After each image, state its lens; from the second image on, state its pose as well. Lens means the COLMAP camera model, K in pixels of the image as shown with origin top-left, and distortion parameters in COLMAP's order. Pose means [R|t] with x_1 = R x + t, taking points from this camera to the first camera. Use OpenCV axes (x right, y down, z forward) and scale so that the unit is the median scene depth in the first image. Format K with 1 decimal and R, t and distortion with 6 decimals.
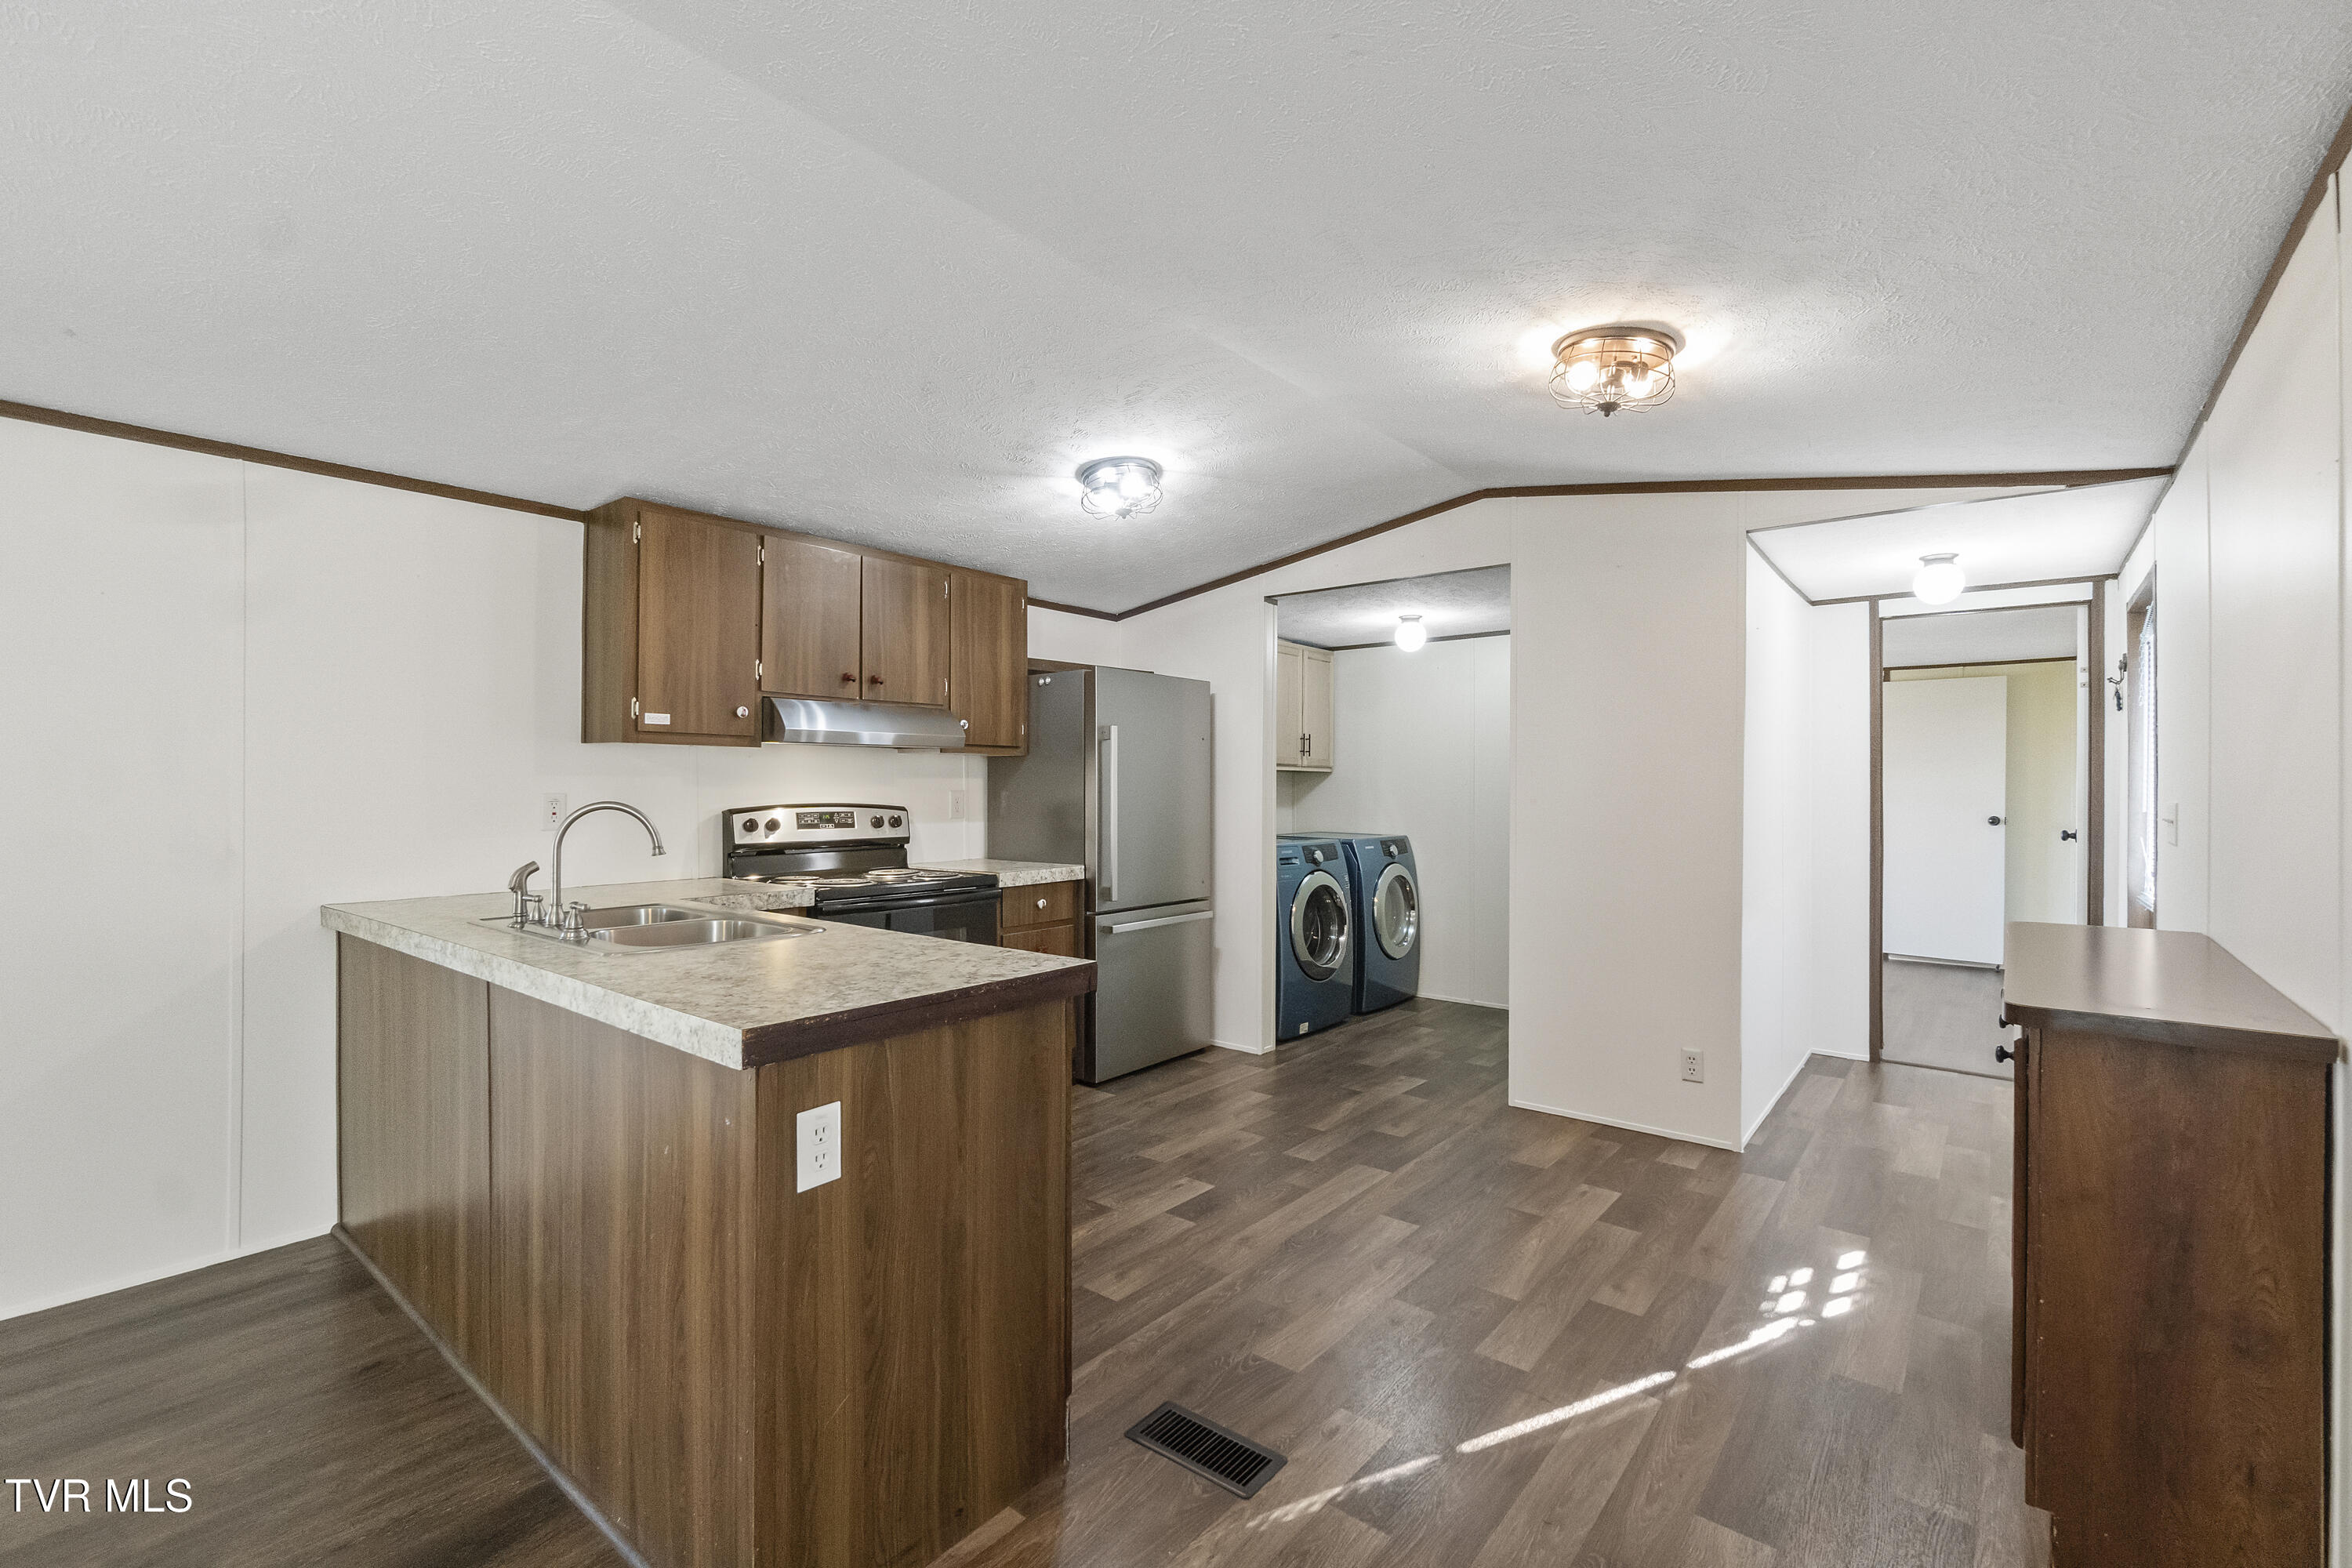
lens RADIAL K [[1026.0, 0, 1168.6], [0, 1026.0, 785.3], [0, 0, 1]] dist [-0.003795, 0.000170]
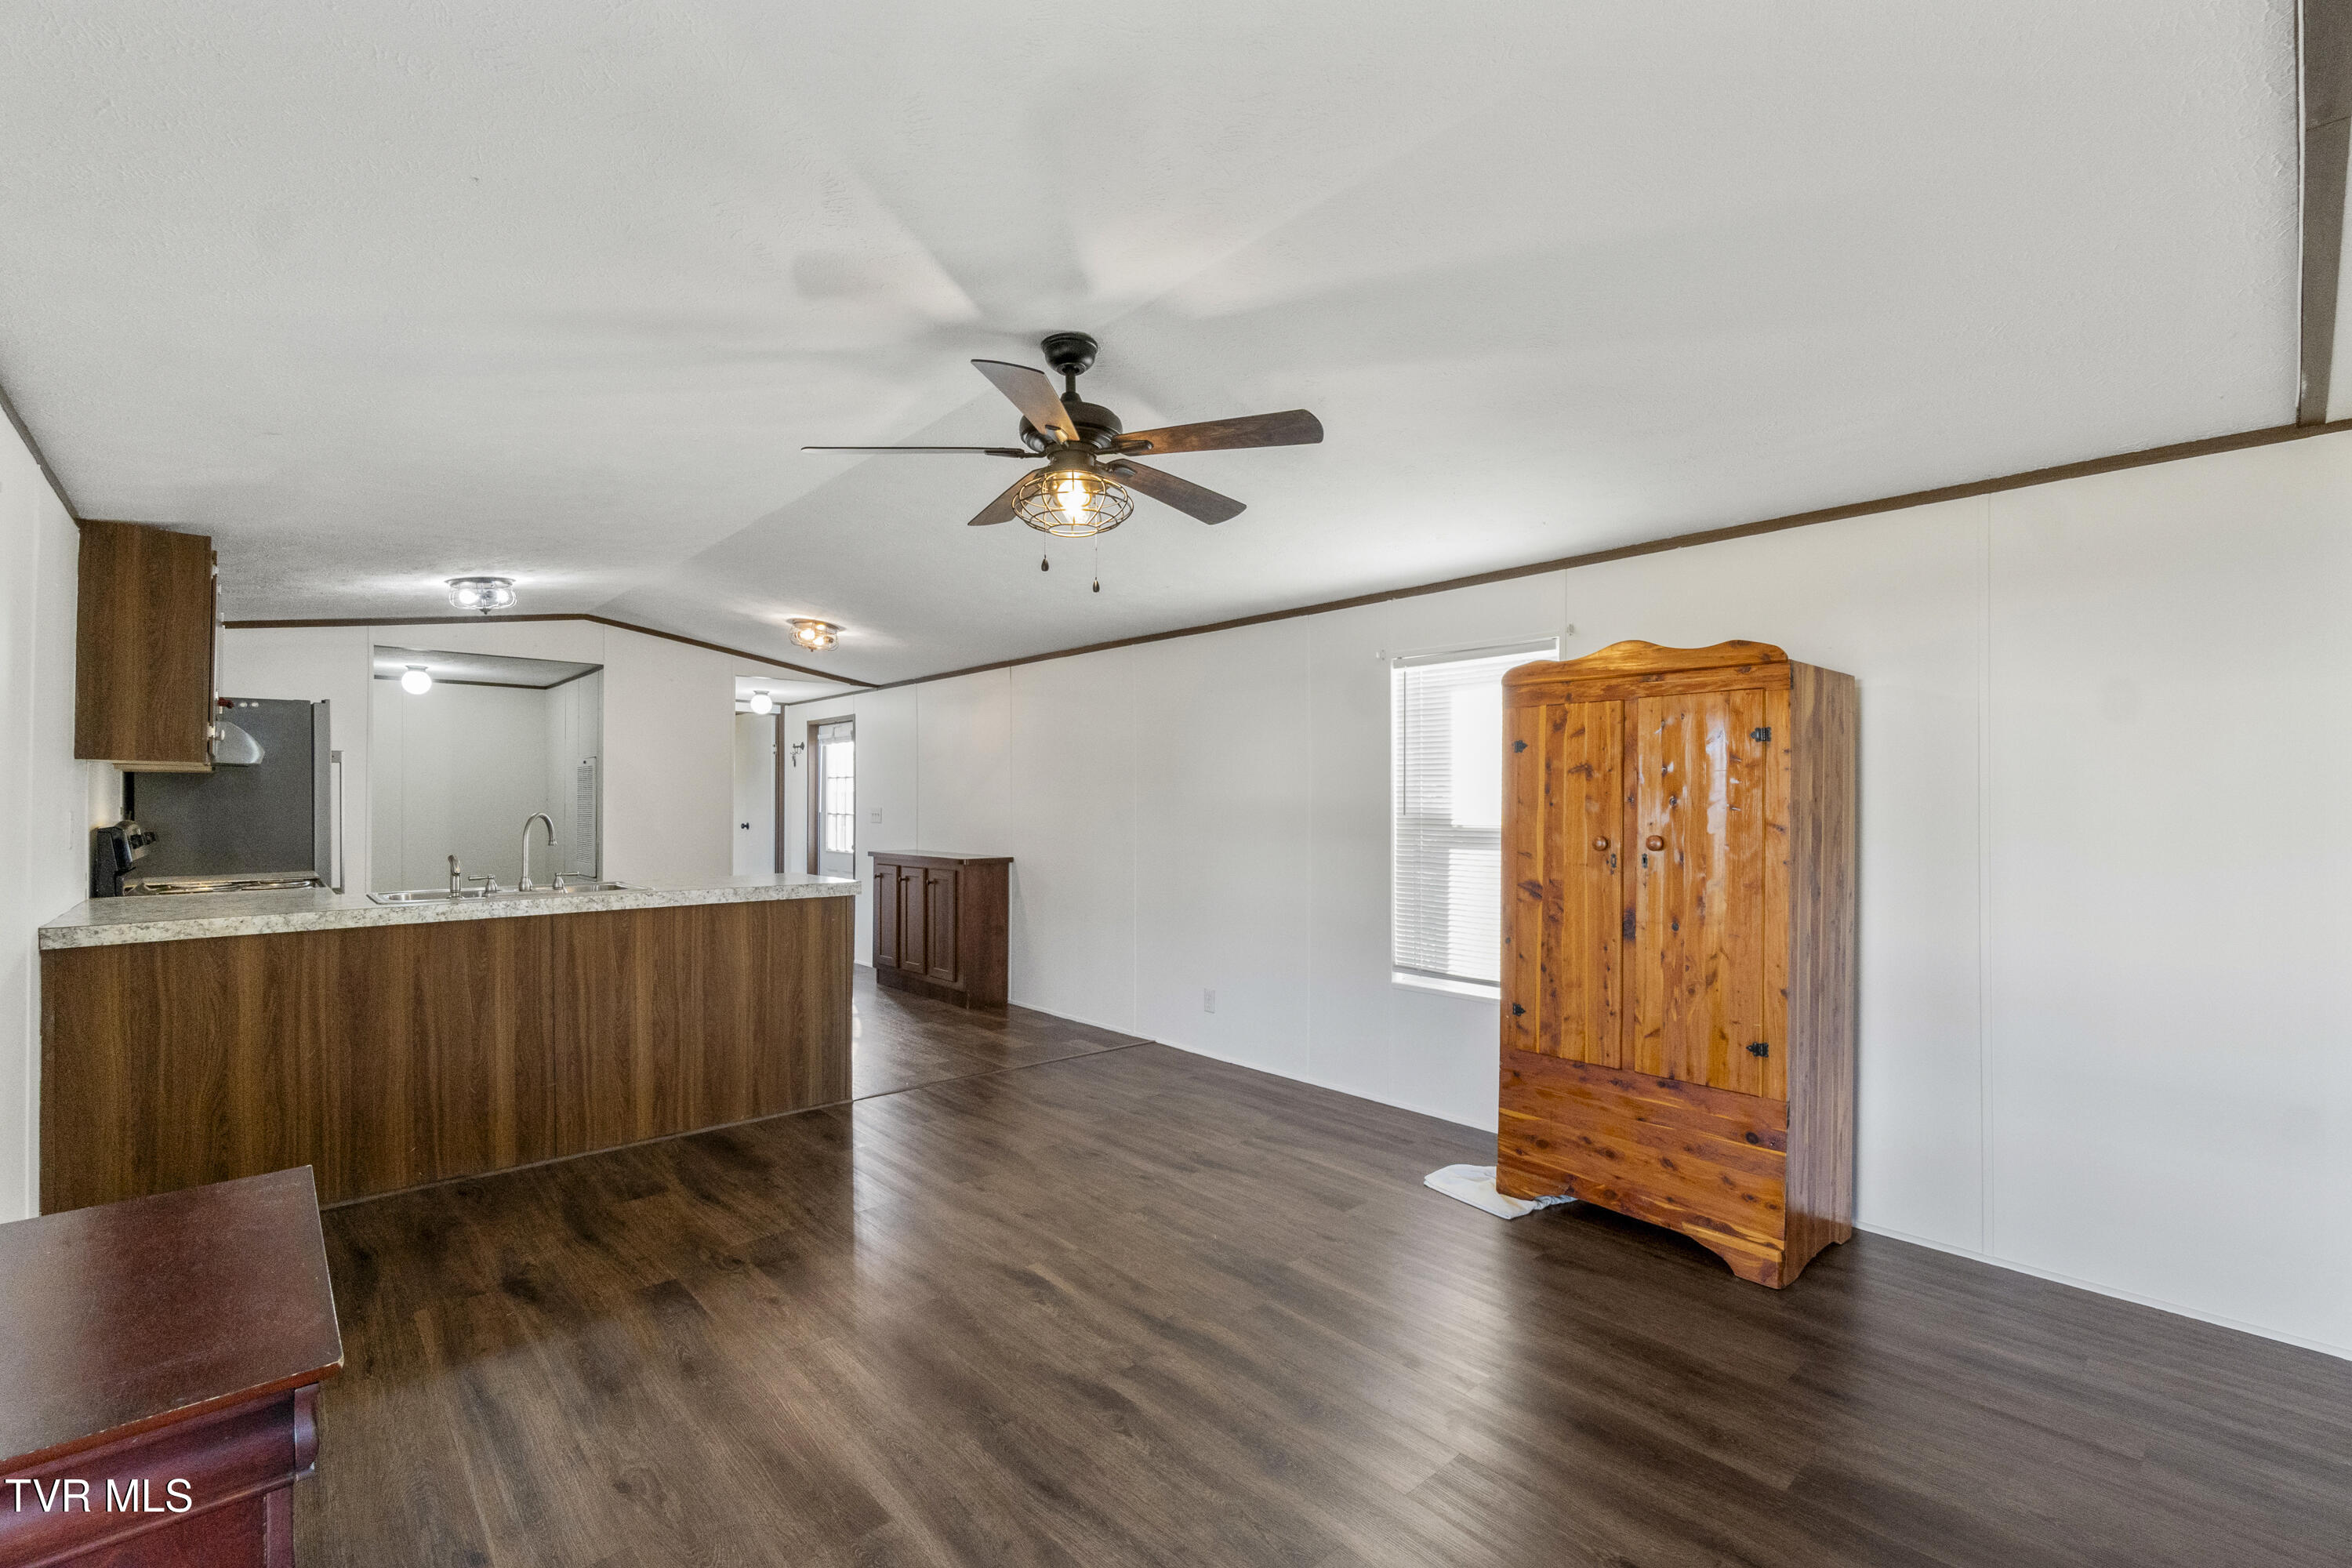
lens RADIAL K [[1023.6, 0, 1173.9], [0, 1023.6, 804.7], [0, 0, 1]] dist [-0.001476, -0.000081]
pose [[0.147947, -0.005598, 0.988979, -1.311379], [-0.000255, 0.999984, 0.005698, -0.004726], [-0.988995, -0.001095, 0.147943, -0.157317]]
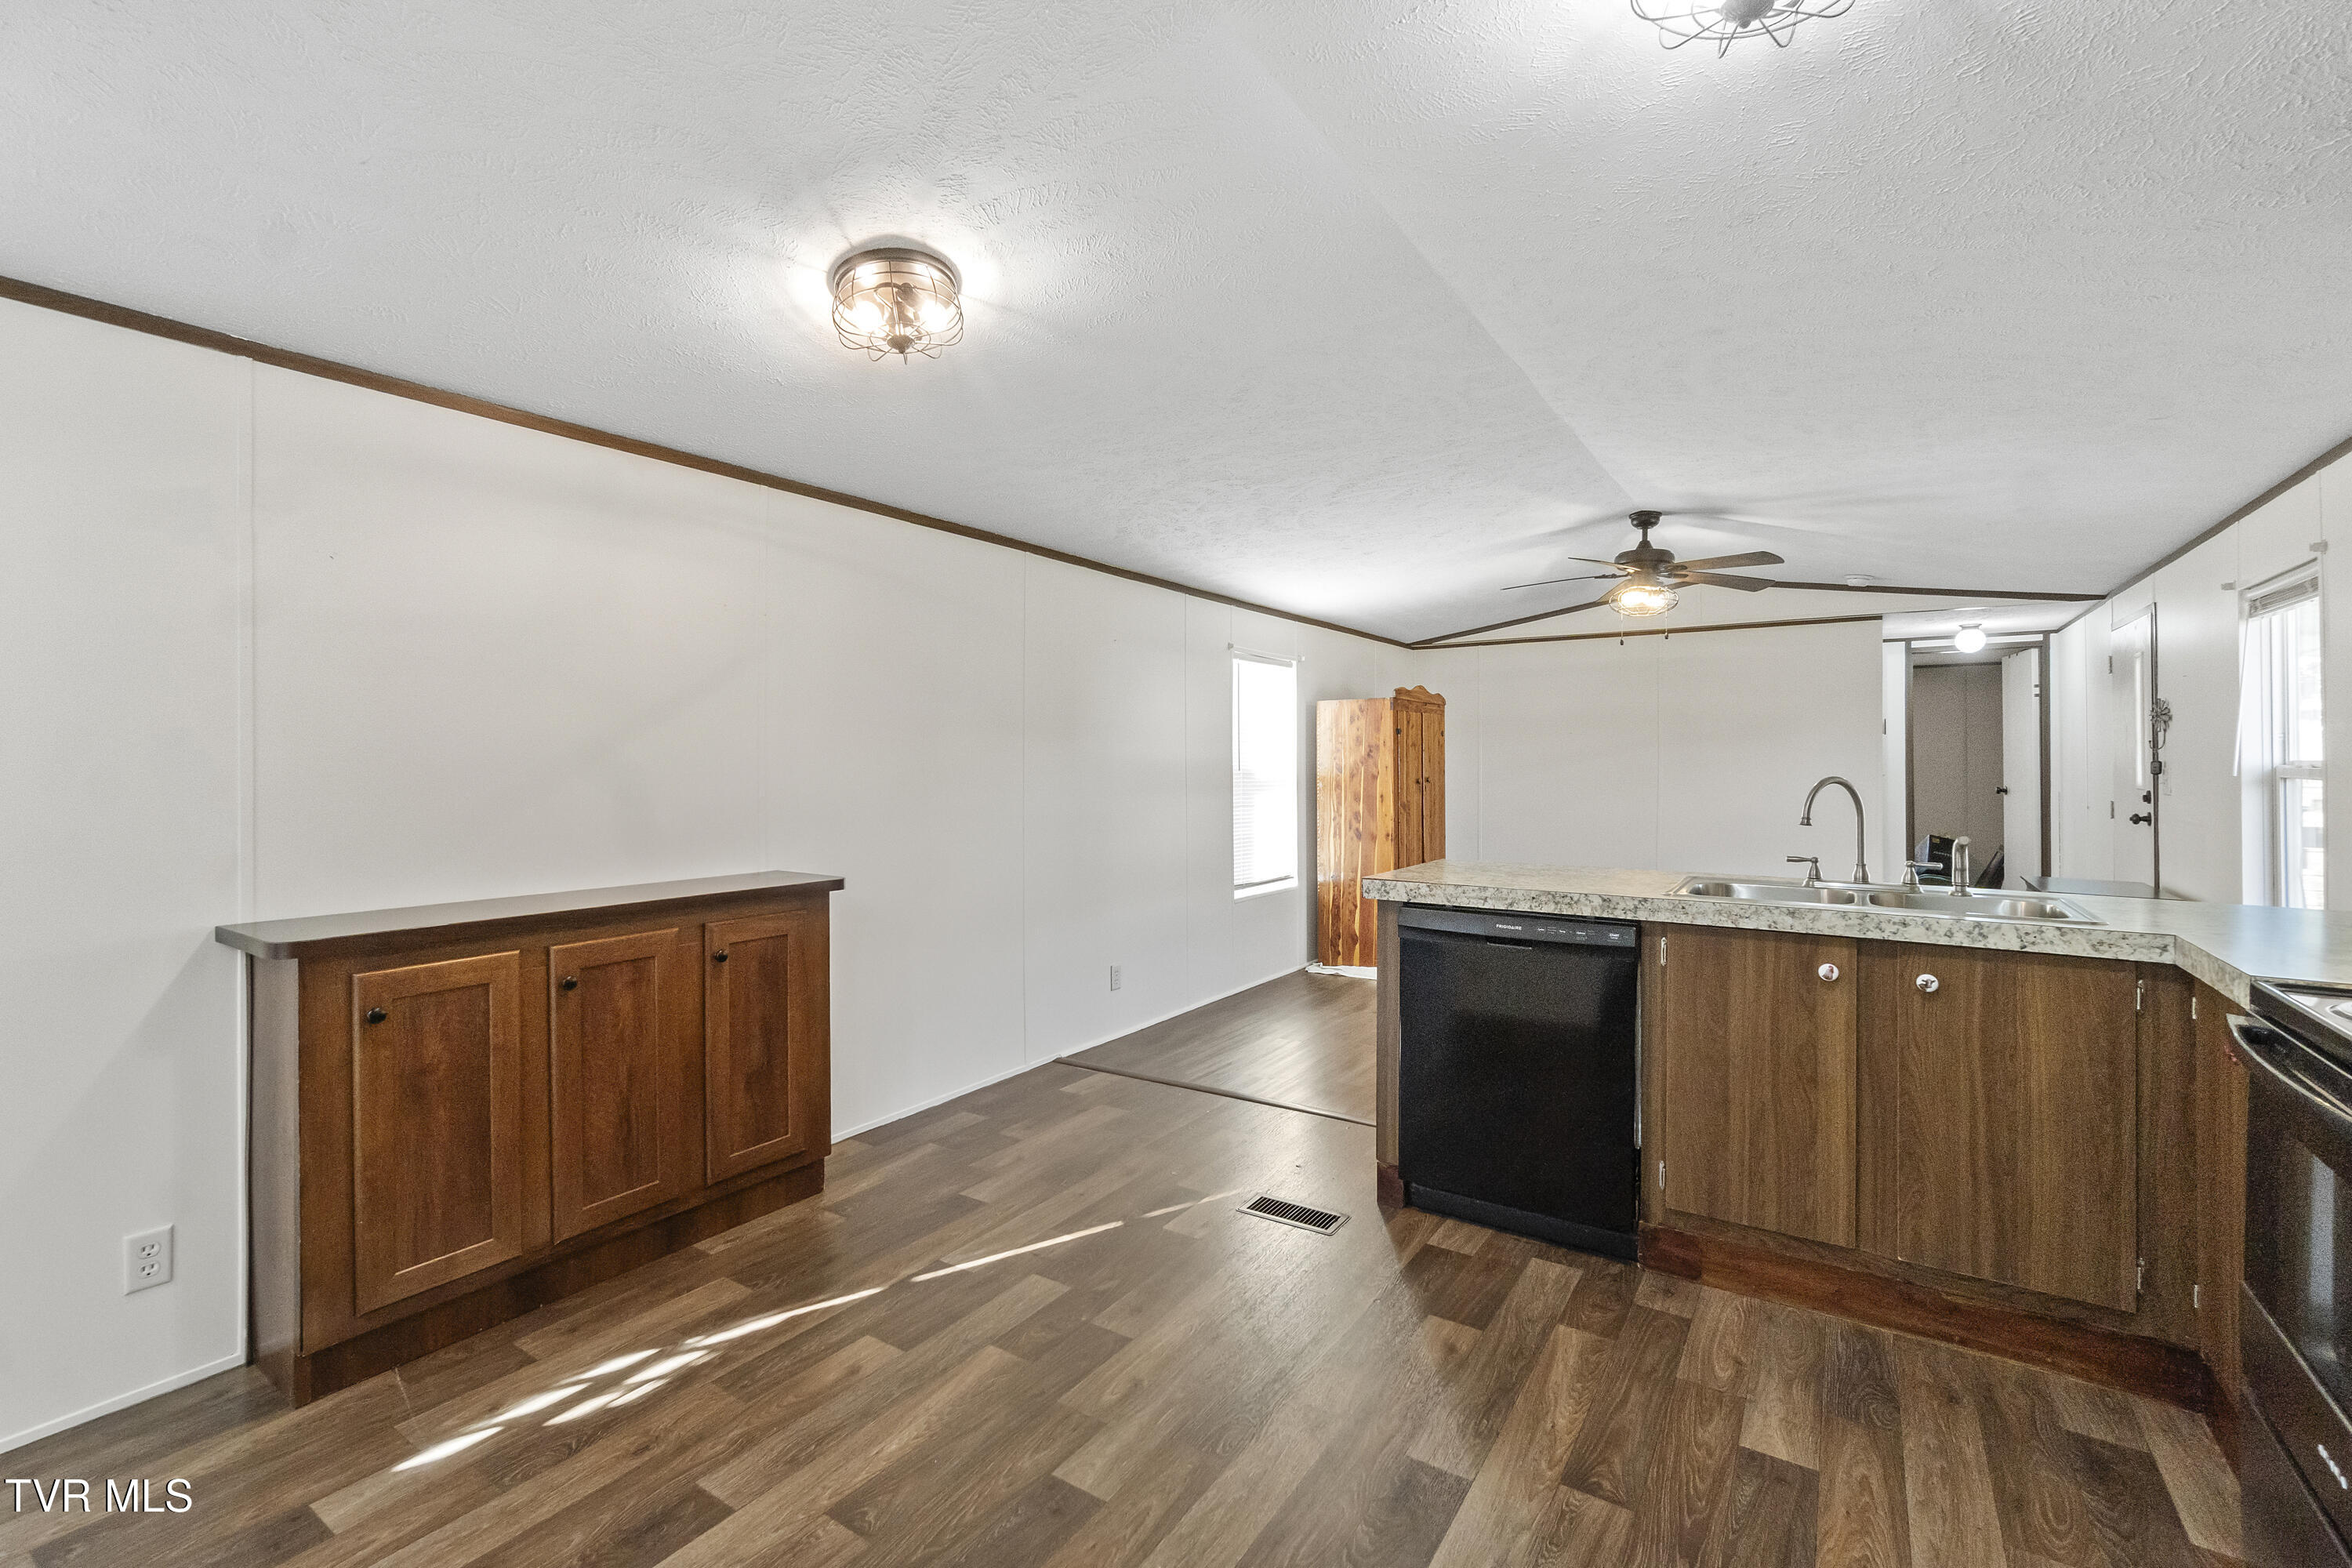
lens RADIAL K [[1018.5, 0, 1174.2], [0, 1018.5, 770.6], [0, 0, 1]] dist [0.001009, 0.000093]
pose [[-0.994982, -0.001512, -0.100042, 0.194418], [-0.002285, 0.999968, 0.007609, 0.001440], [0.100027, 0.007800, -0.994954, 1.343188]]
